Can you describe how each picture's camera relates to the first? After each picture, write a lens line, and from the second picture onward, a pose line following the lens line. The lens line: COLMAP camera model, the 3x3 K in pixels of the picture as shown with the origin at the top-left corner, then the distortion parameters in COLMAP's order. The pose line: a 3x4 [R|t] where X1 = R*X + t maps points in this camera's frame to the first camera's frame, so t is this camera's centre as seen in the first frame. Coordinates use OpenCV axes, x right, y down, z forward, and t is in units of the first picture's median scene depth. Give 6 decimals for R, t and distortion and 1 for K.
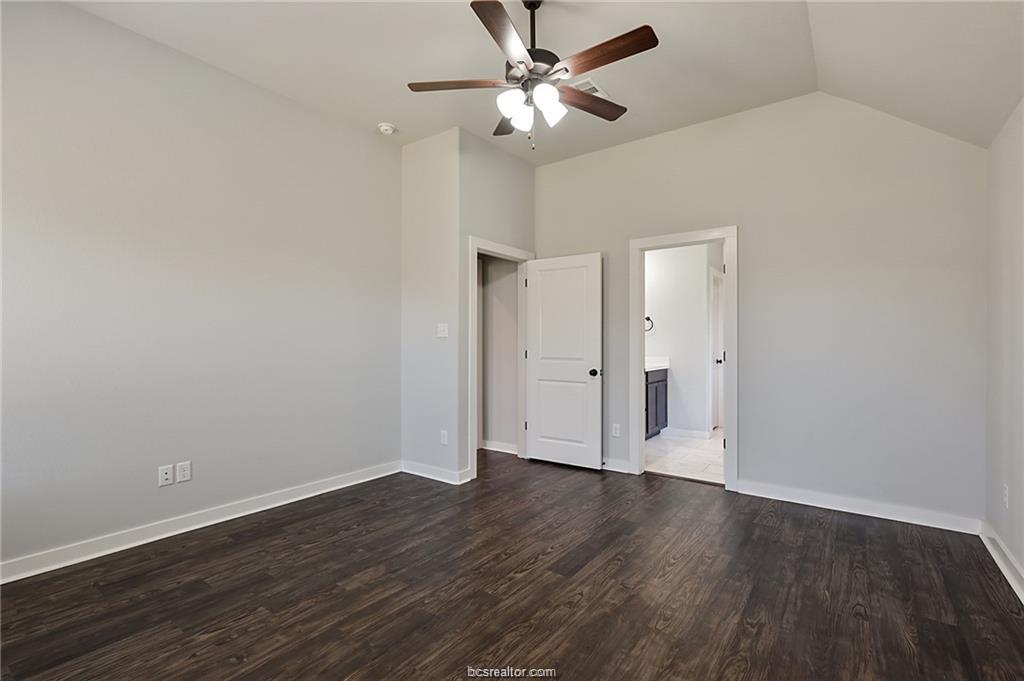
lens RADIAL K [[465.3, 0, 512.8], [0, 465.3, 340.6], [0, 0, 1]] dist [-0.002892, -0.000113]
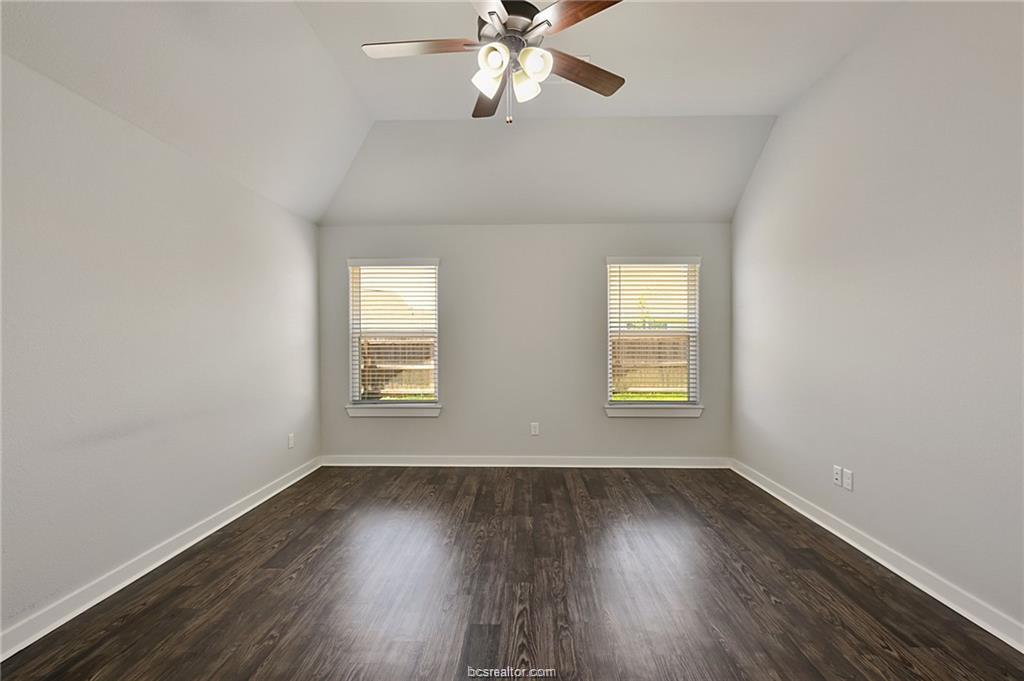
lens RADIAL K [[465.3, 0, 510.8], [0, 465.3, 340.7], [0, 0, 1]] dist [-0.002892, -0.000113]
pose [[-0.824597, 0.001339, -0.565718, 0.465078], [0.003220, 0.999992, -0.002327, -0.012247], [0.565711, -0.003740, -0.824595, 1.501849]]
